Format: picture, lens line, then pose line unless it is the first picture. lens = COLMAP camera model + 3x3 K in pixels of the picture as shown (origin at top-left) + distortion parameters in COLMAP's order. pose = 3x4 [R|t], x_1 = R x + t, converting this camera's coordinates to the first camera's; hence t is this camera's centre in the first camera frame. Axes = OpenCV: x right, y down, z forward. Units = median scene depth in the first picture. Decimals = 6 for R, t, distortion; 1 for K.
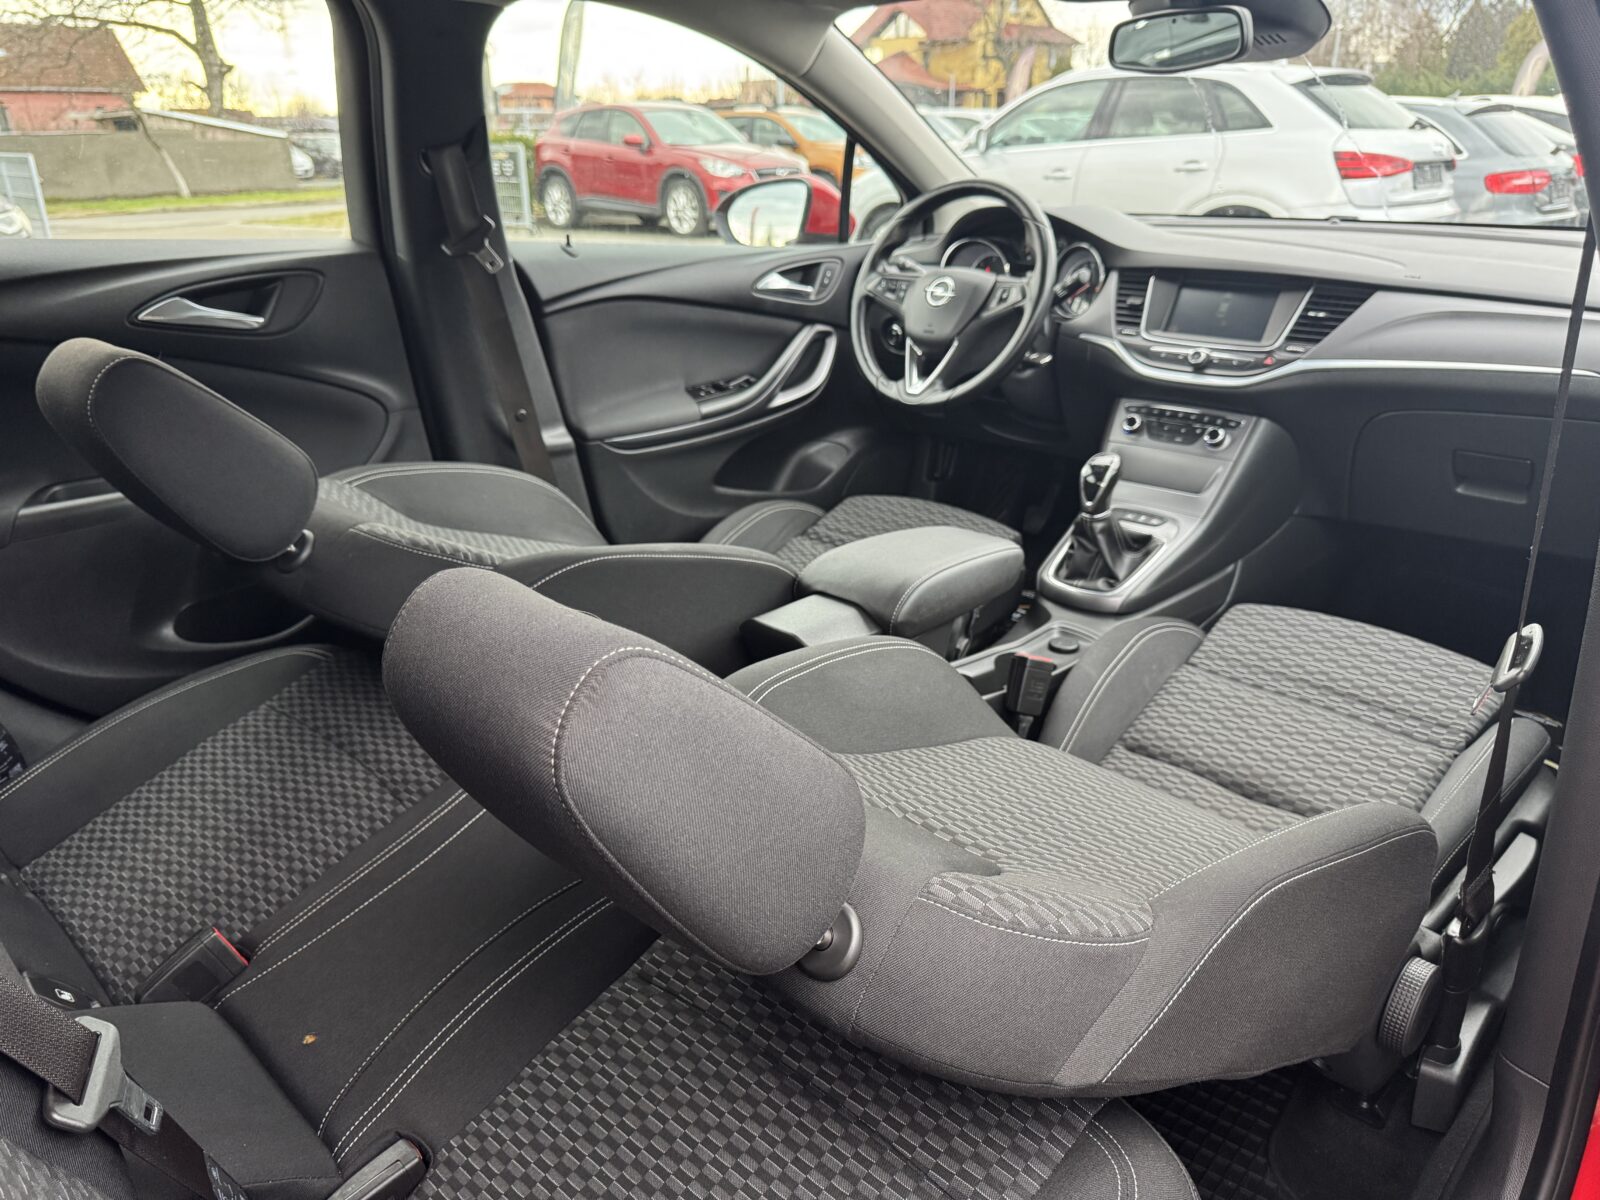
lens RADIAL K [[1173.5, 0, 797.3], [0, 1173.5, 611.2], [0, 0, 1]] dist [-0.015913, 0.000222]
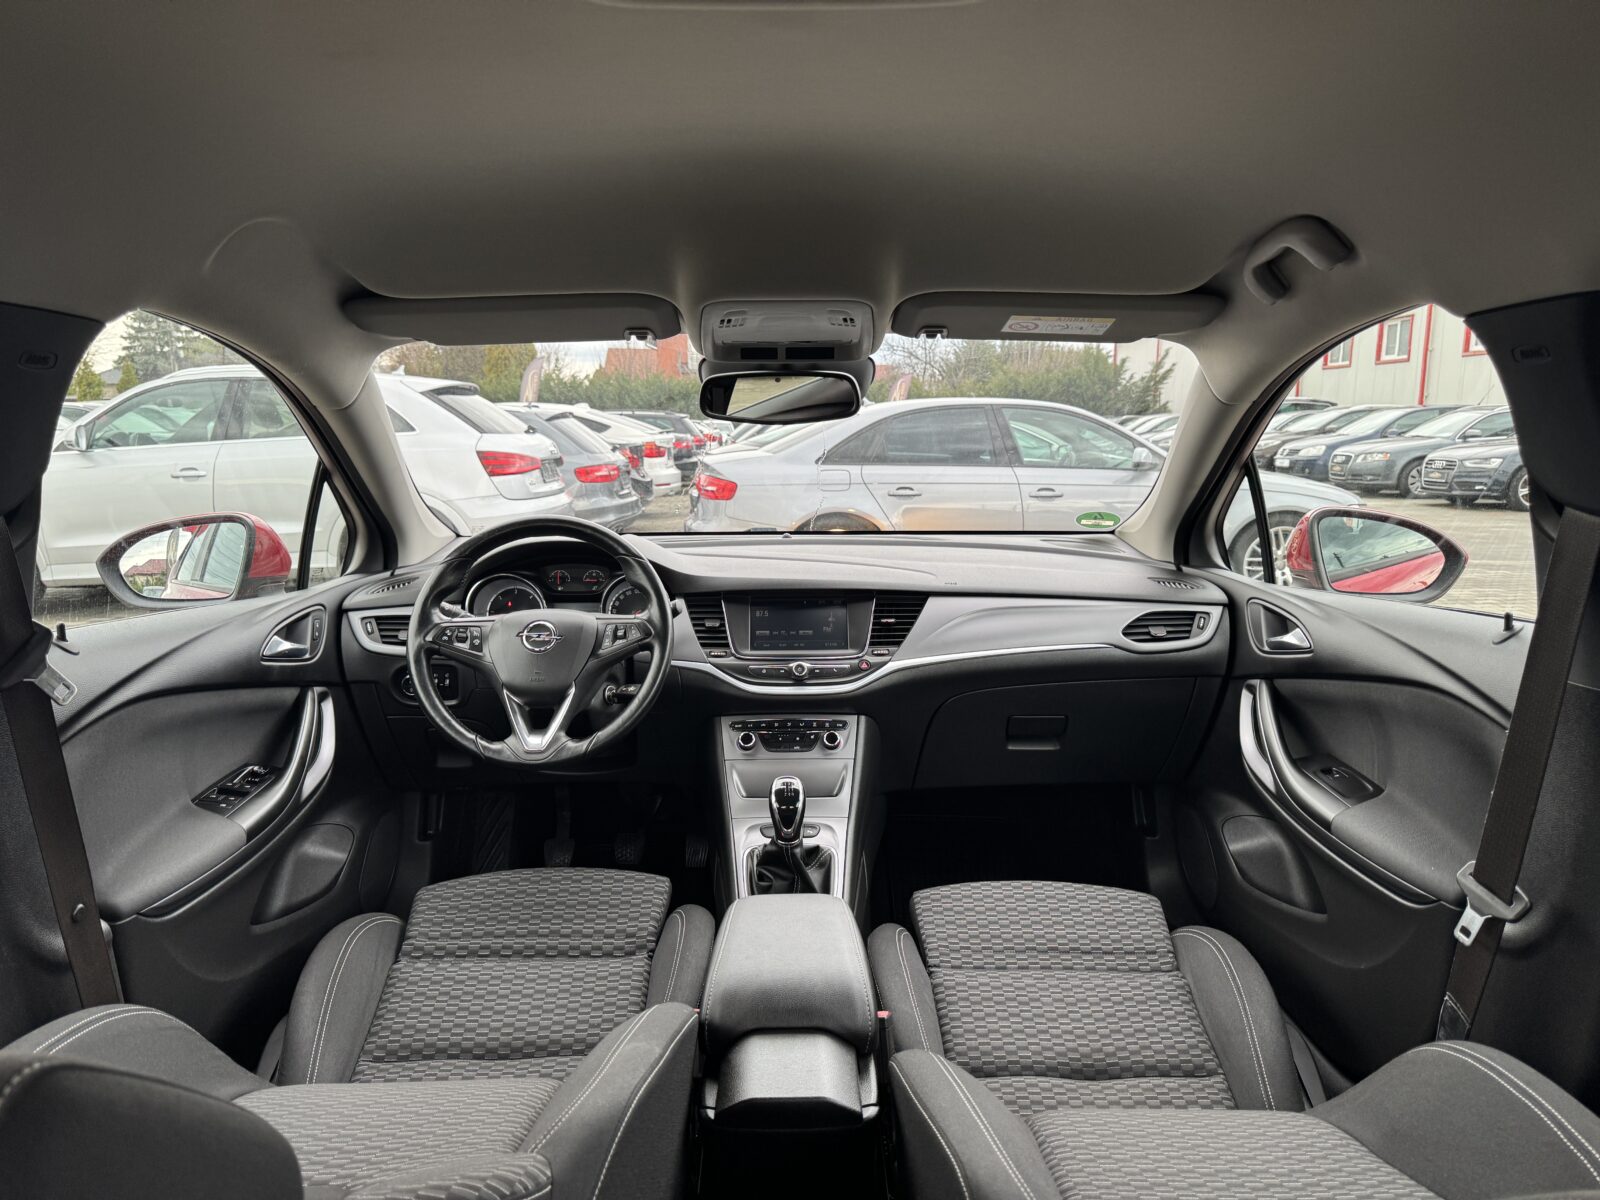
lens RADIAL K [[1115.7, 0, 800.0], [0, 1115.7, 600.0], [0, 0, 1]] dist [0.056215, -0.001334]
pose [[0.709703, -0.092563, 0.698394, -0.343404], [0.253092, 0.958650, -0.130134, -0.137754], [-0.657470, 0.269115, 0.703783, 0.252354]]
